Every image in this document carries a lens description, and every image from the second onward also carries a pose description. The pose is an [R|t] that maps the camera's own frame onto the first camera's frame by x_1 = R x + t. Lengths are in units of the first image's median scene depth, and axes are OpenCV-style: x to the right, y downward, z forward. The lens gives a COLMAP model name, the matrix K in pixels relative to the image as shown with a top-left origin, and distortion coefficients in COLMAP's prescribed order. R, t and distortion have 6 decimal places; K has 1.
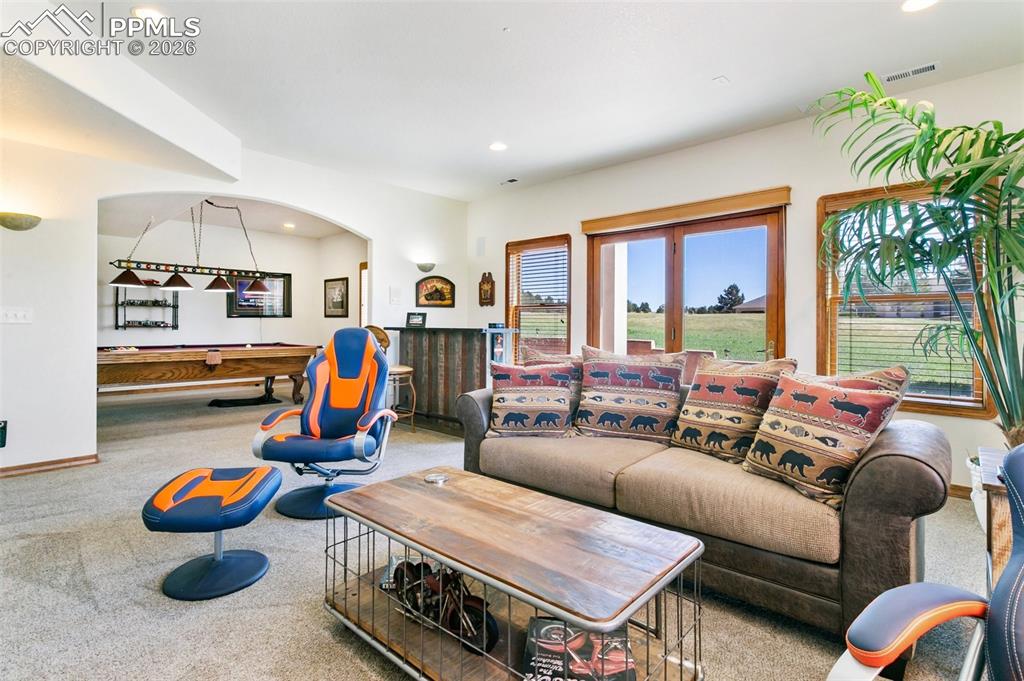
lens RADIAL K [[491.8, 0, 507.4], [0, 491.8, 329.3], [0, 0, 1]] dist [0.000474, 0.001028]
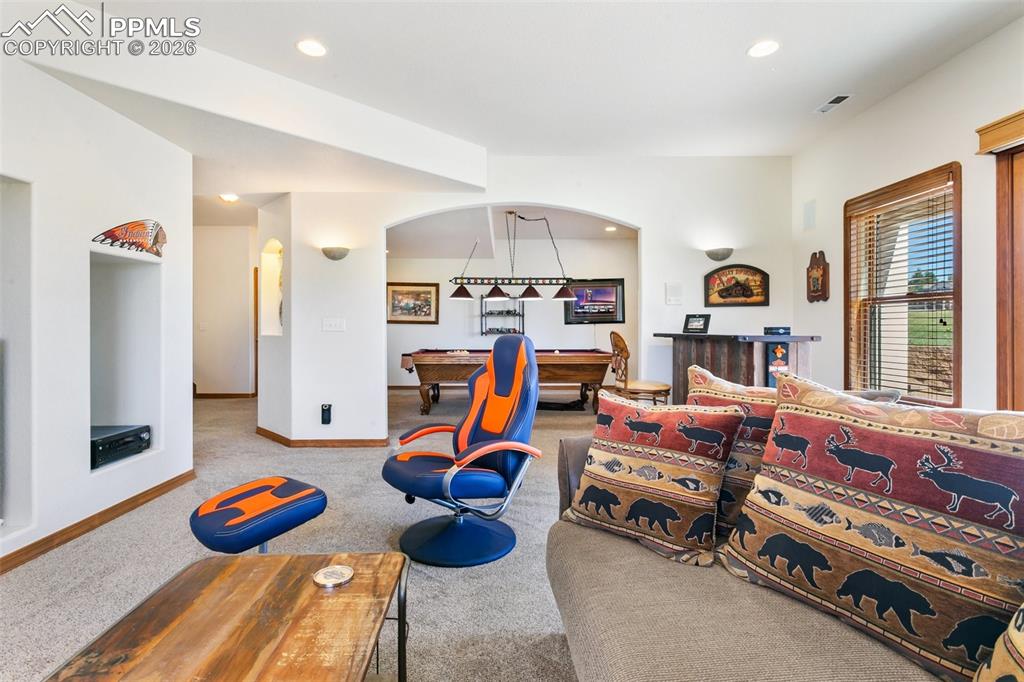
lens RADIAL K [[491.8, 0, 507.4], [0, 491.8, 329.8], [0, 0, 1]] dist [0.000474, 0.001028]
pose [[0.695167, -0.006177, -0.718822, 0.155414], [-0.001505, 0.999948, -0.010048, -0.001357], [0.718847, 0.008067, 0.695121, 0.243298]]
